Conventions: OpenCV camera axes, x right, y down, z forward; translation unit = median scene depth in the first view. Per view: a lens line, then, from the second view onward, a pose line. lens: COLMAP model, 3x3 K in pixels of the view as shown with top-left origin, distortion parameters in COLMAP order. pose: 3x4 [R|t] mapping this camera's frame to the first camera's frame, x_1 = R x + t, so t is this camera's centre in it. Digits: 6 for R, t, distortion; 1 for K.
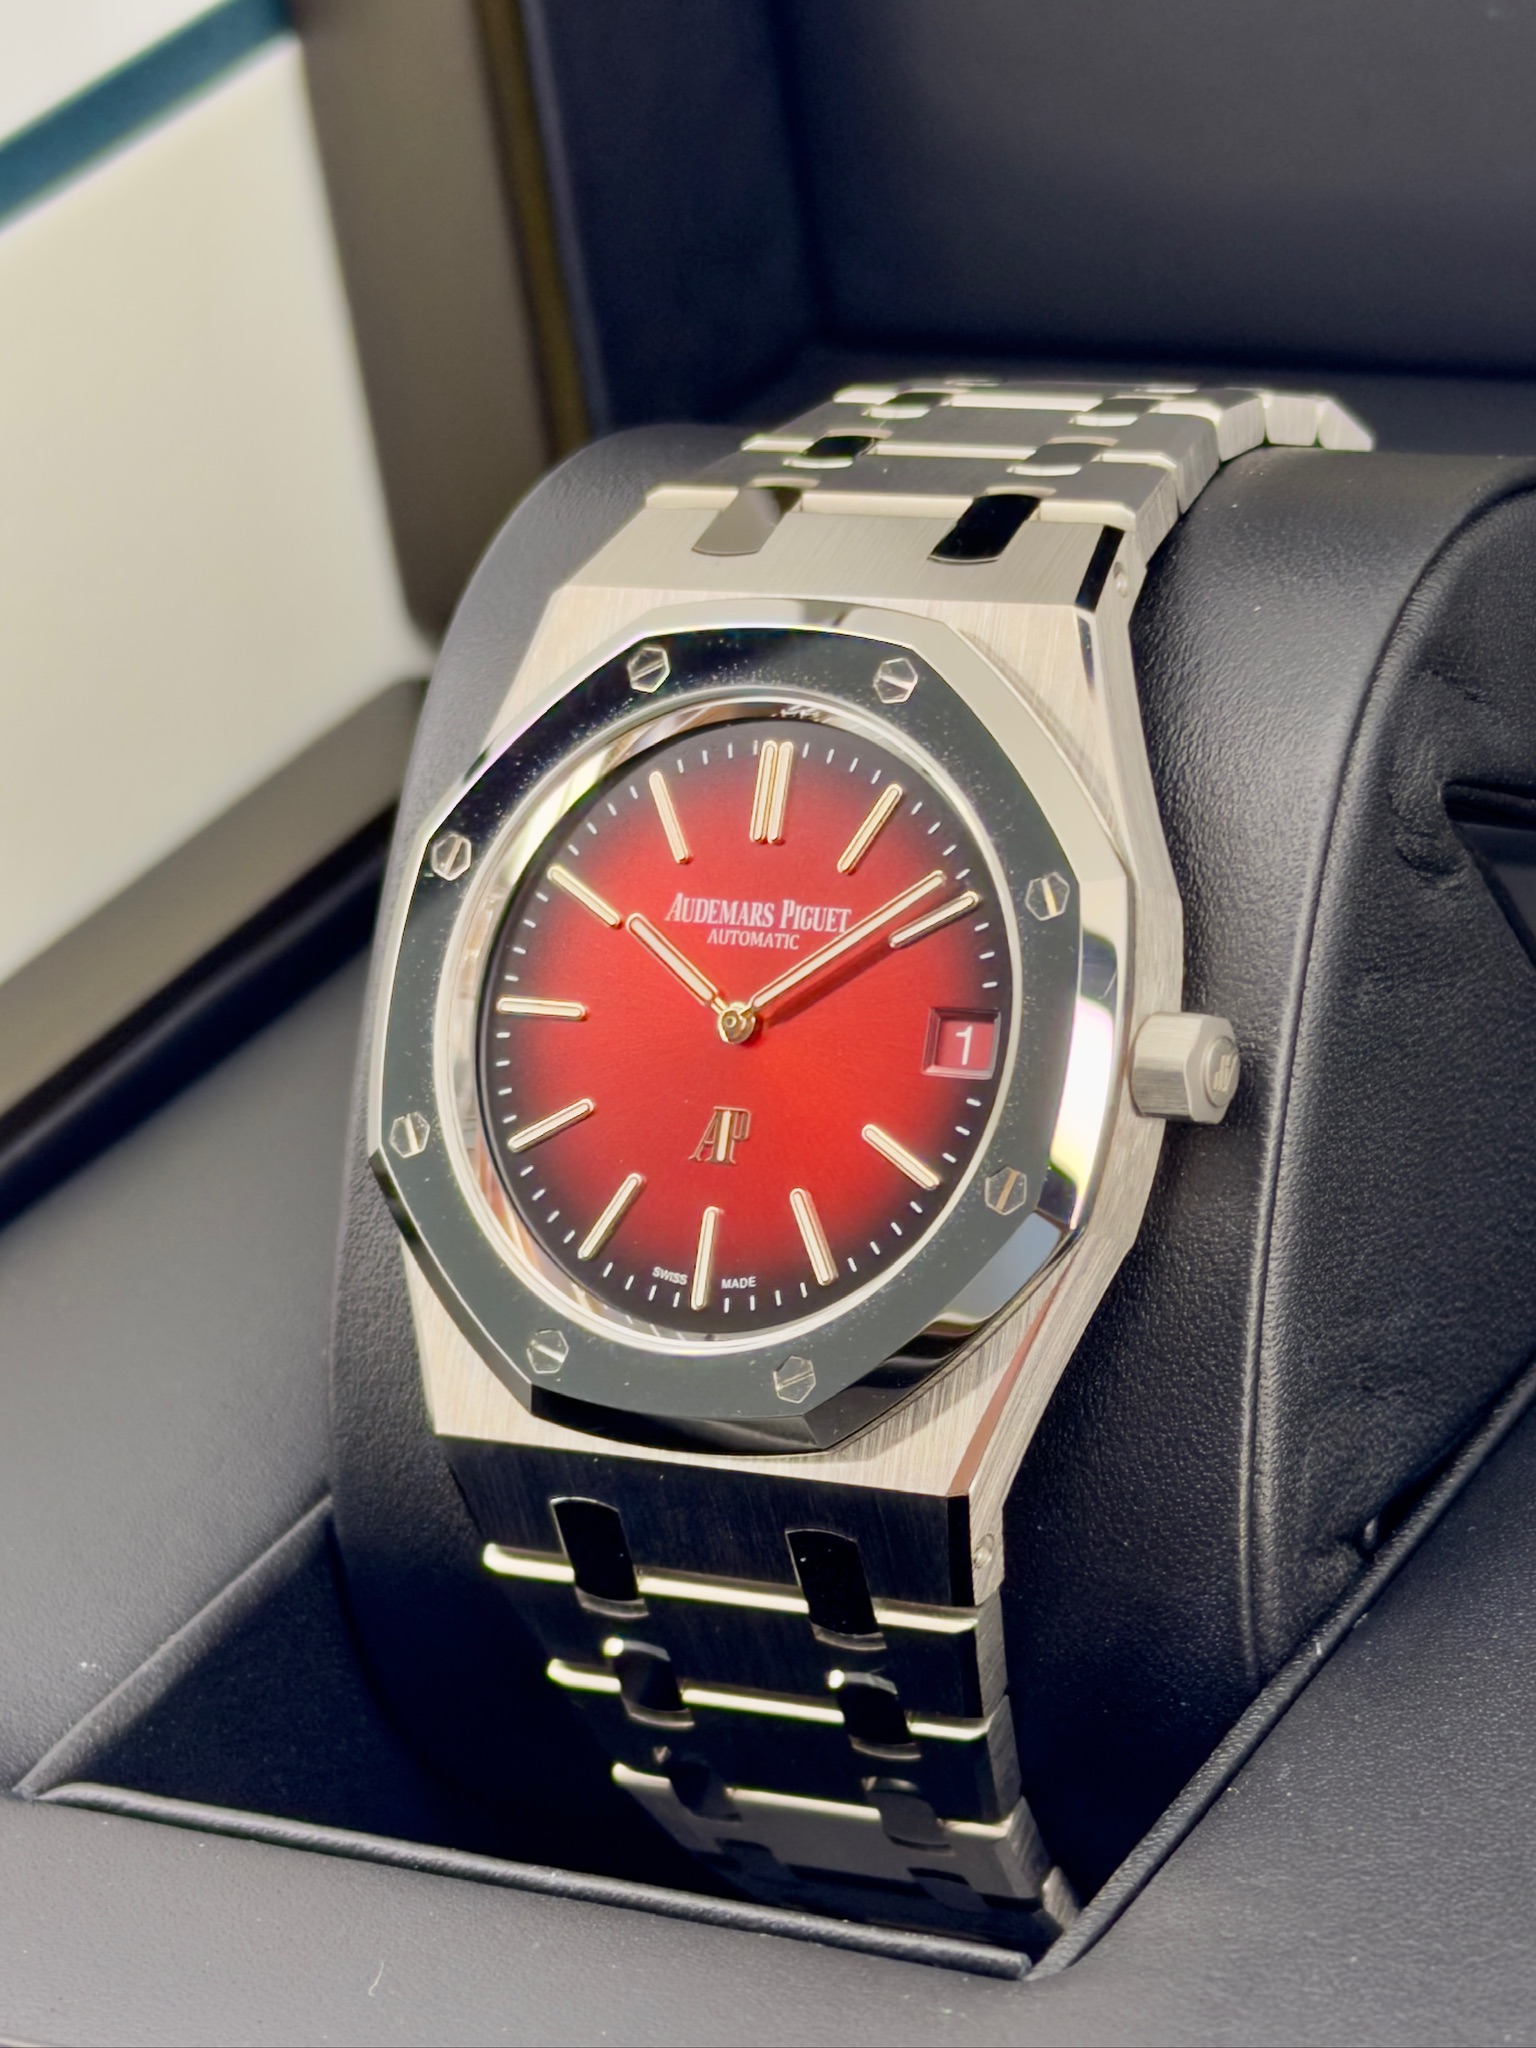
lens RADIAL K [[6352.1, 0, 768.0], [0, 6352.1, 1024.0], [0, 0, 1]] dist [-0.004087, -0.377410]
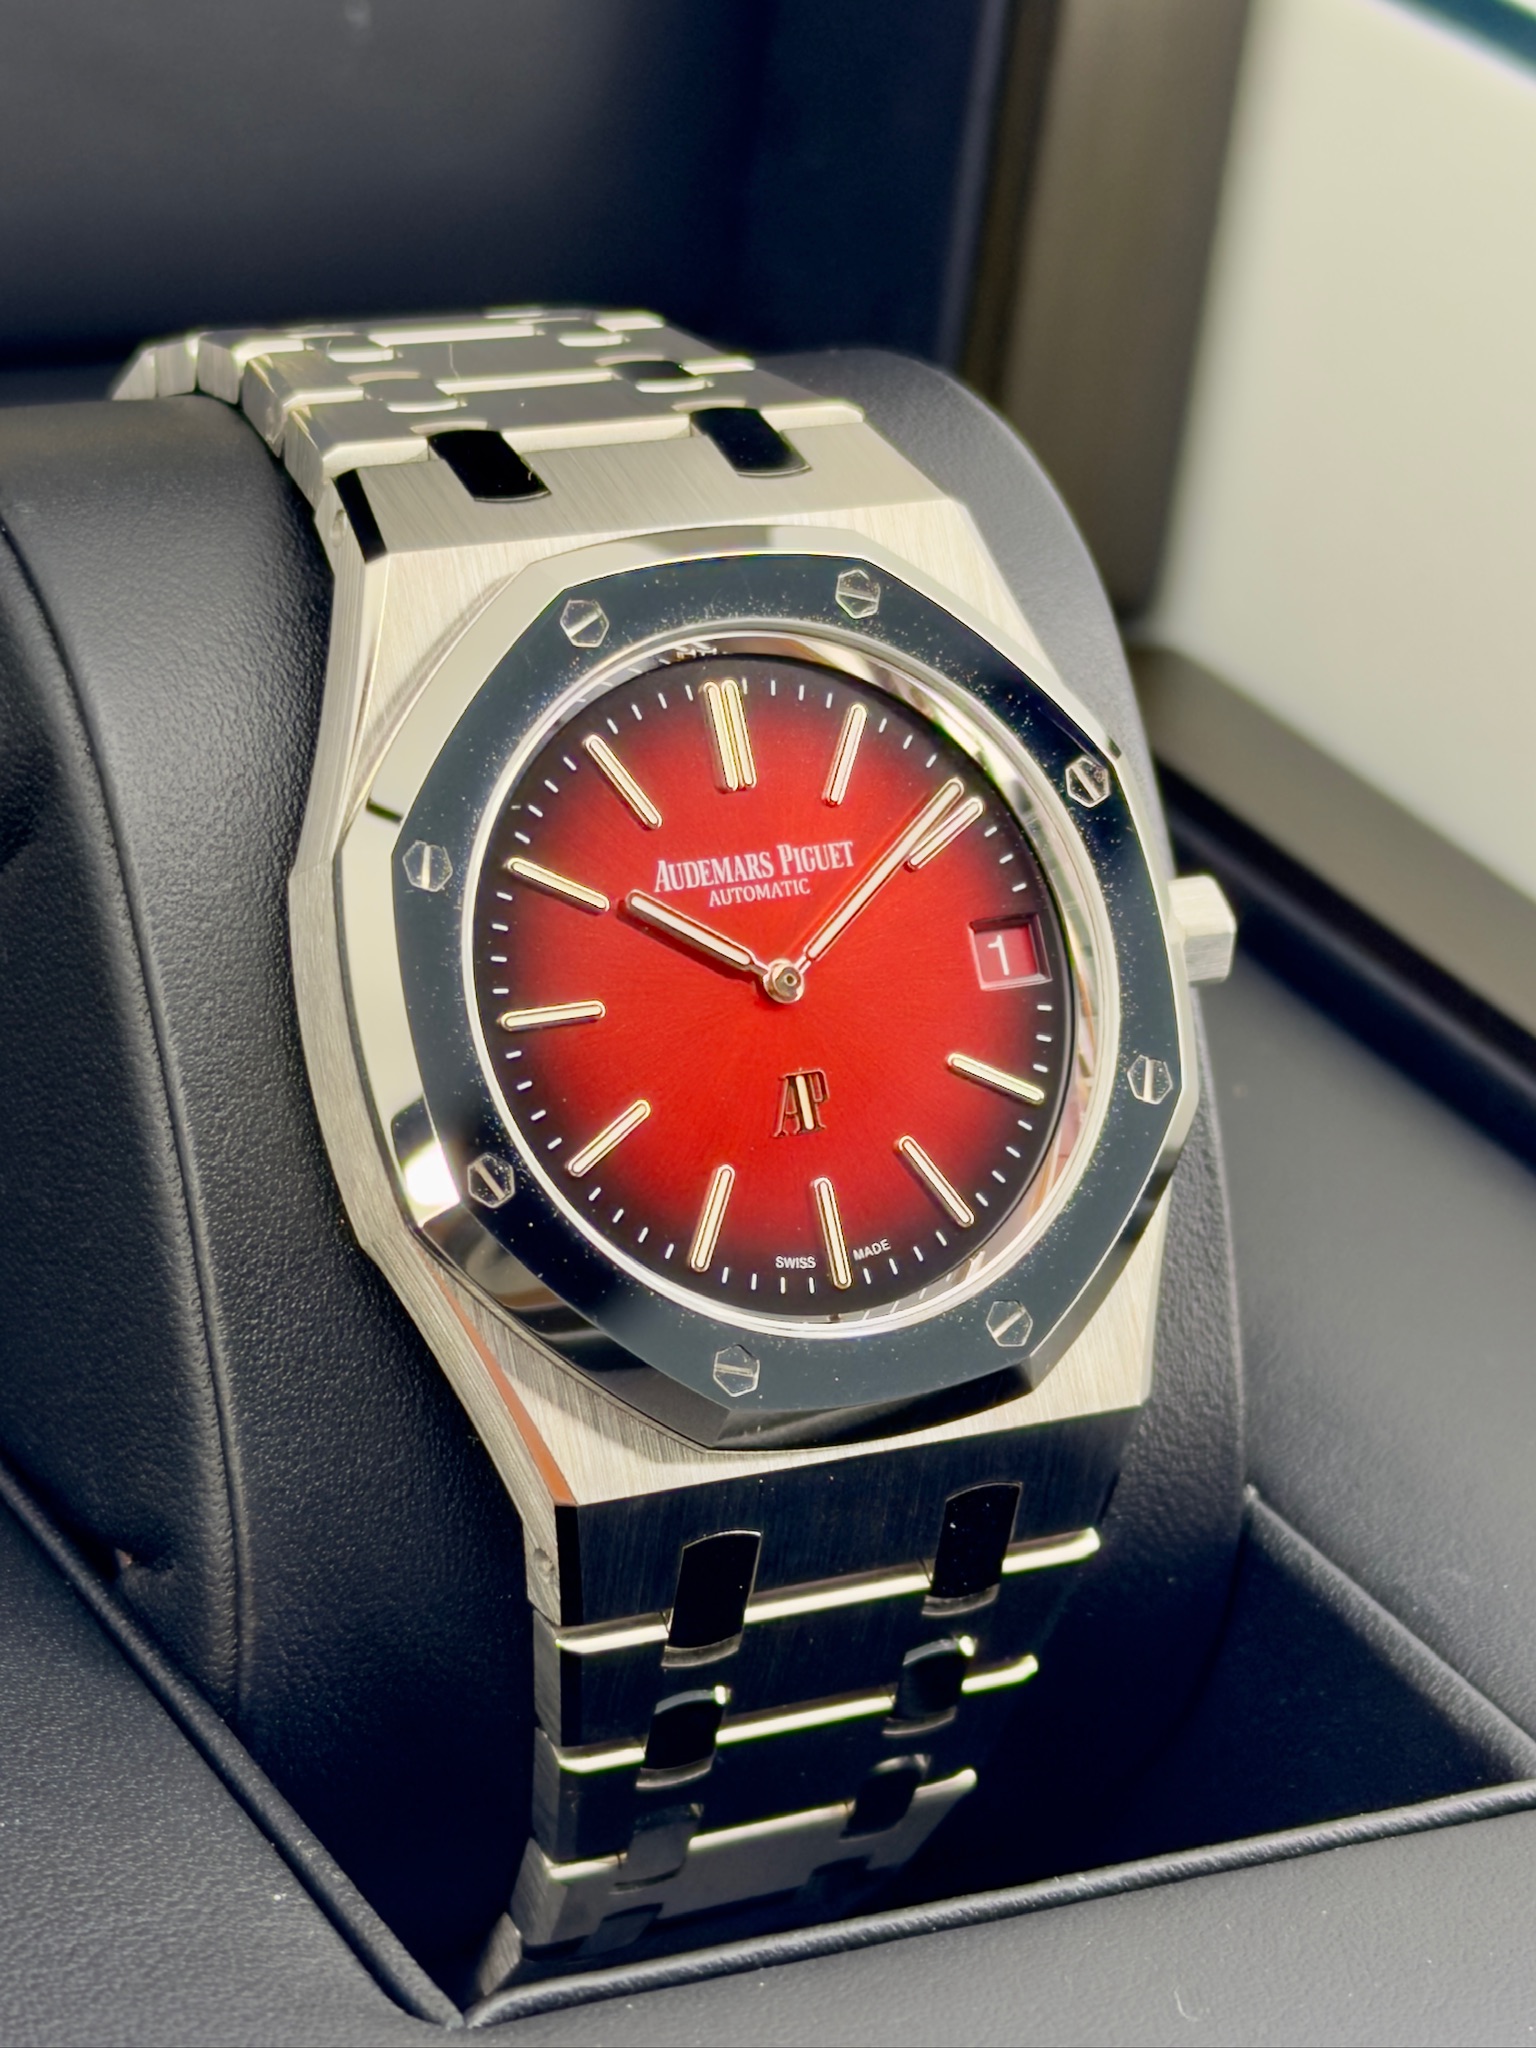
lens RADIAL K [[6352.1, 0, 768.0], [0, 6352.1, 1024.0], [0, 0, 1]] dist [-0.004087, -0.377410]
pose [[0.487773, -0.152440, 0.859558, -0.803024], [0.182032, 0.980752, 0.070636, -0.059922], [-0.853781, 0.122013, 0.506134, 0.534627]]
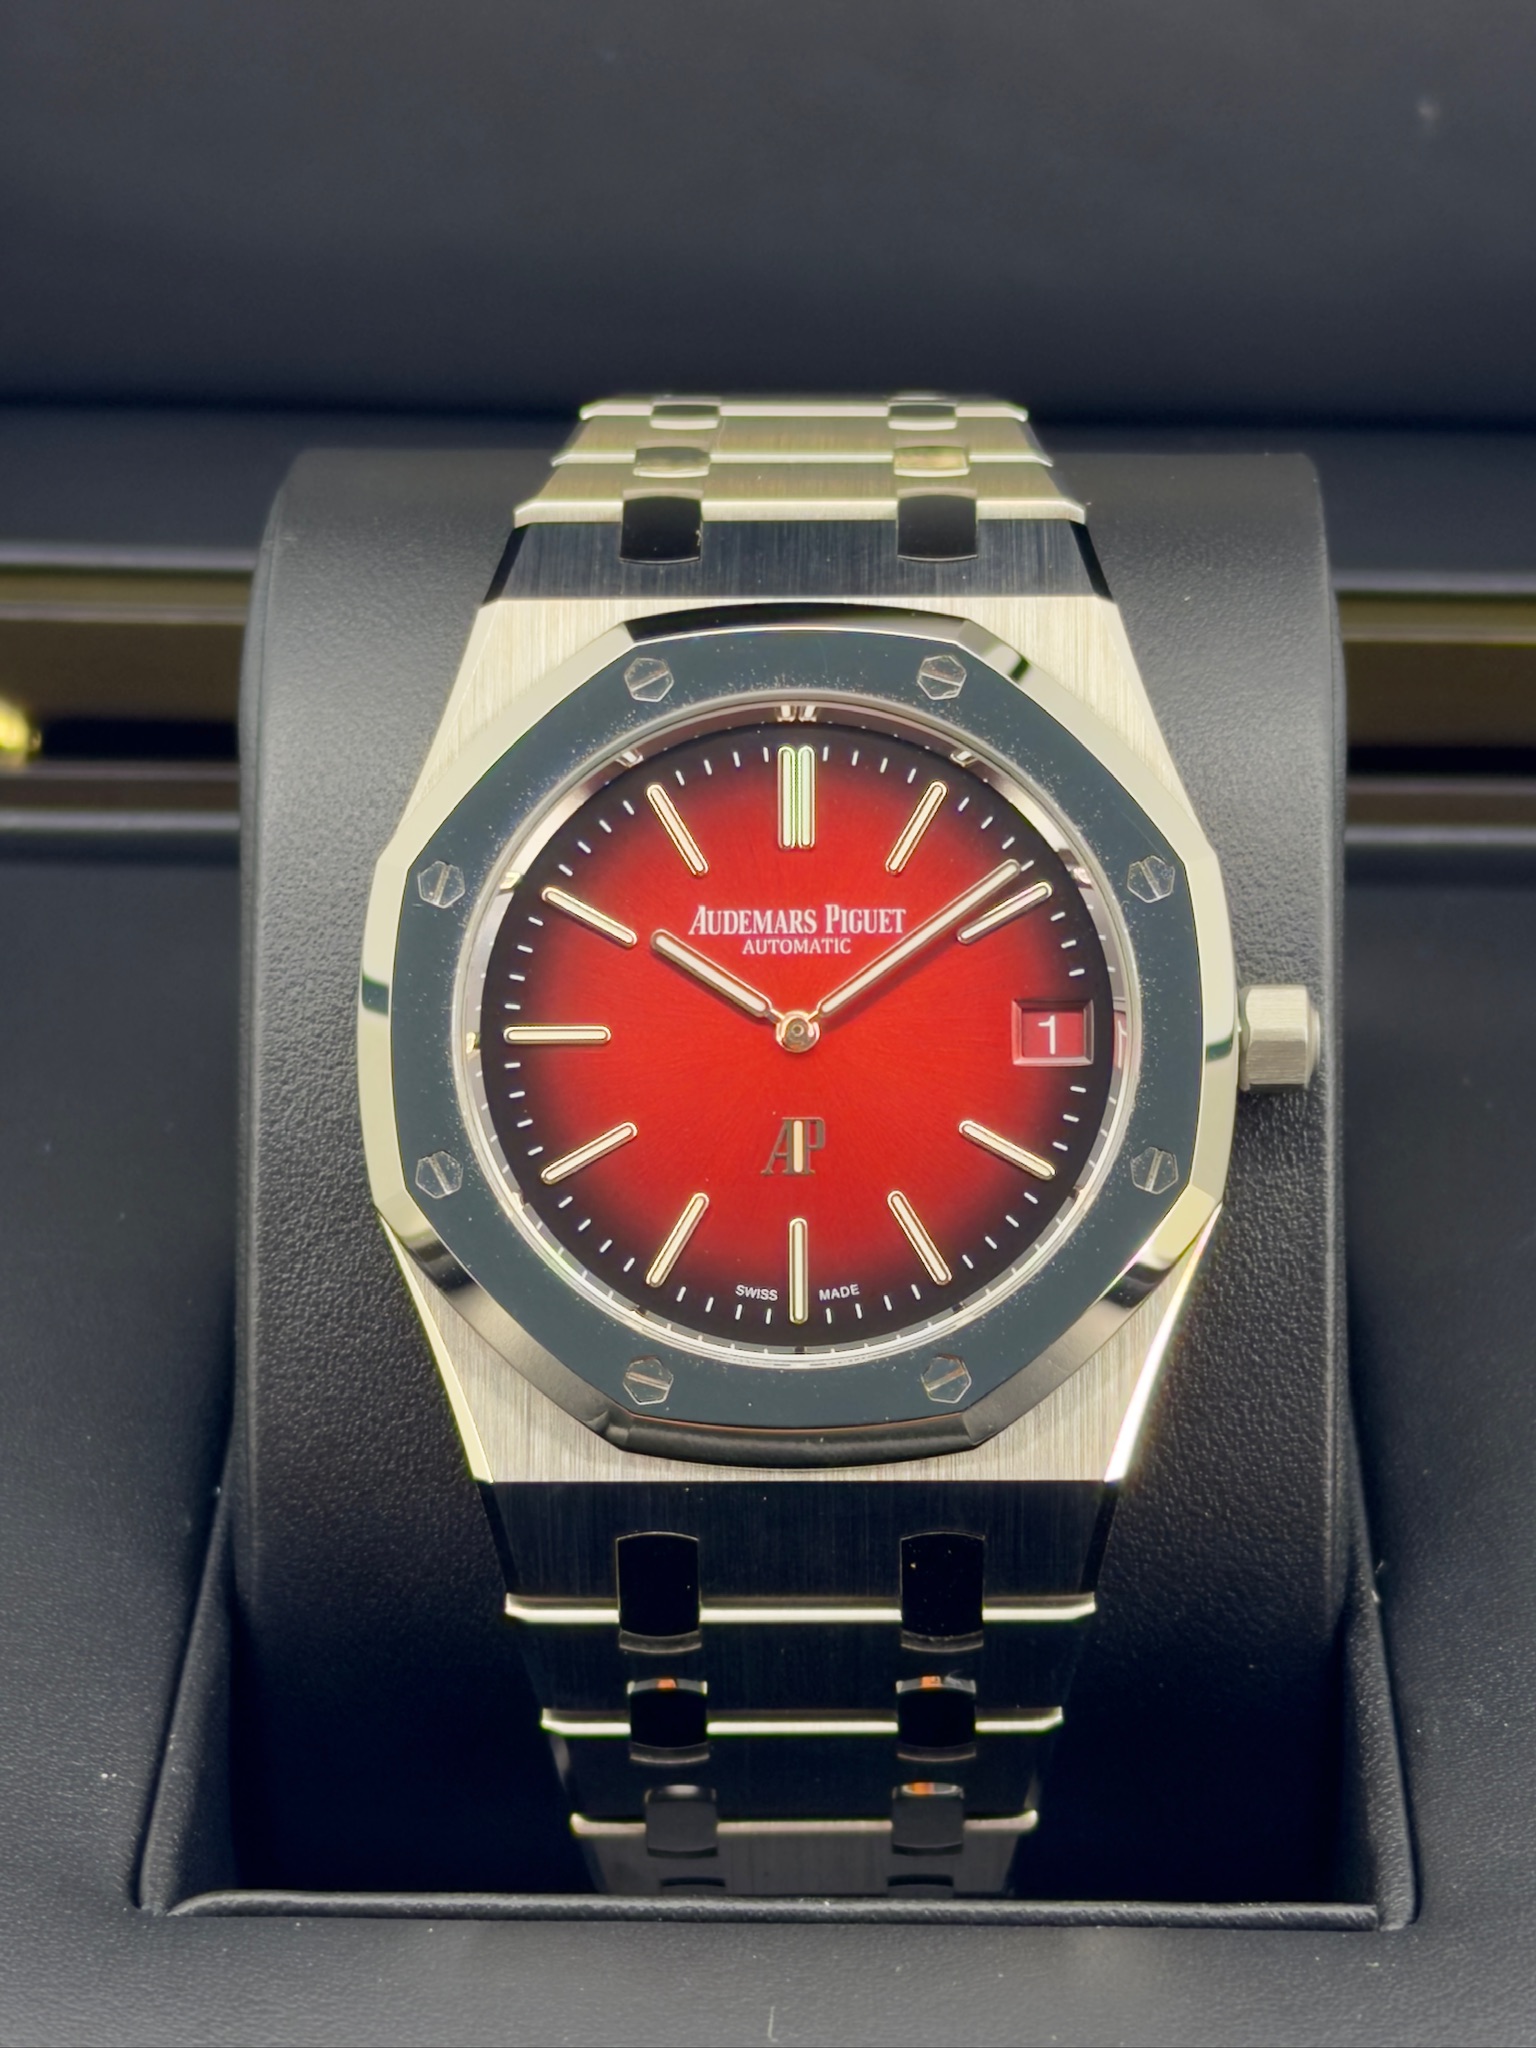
lens RADIAL K [[6352.1, 0, 768.0], [0, 6352.1, 1024.0], [0, 0, 1]] dist [-0.004087, -0.377410]
pose [[0.867768, -0.063716, 0.492868, -0.495397], [0.075633, 0.997127, -0.004260, 0.002534], [-0.491180, 0.040974, 0.870094, 0.143966]]
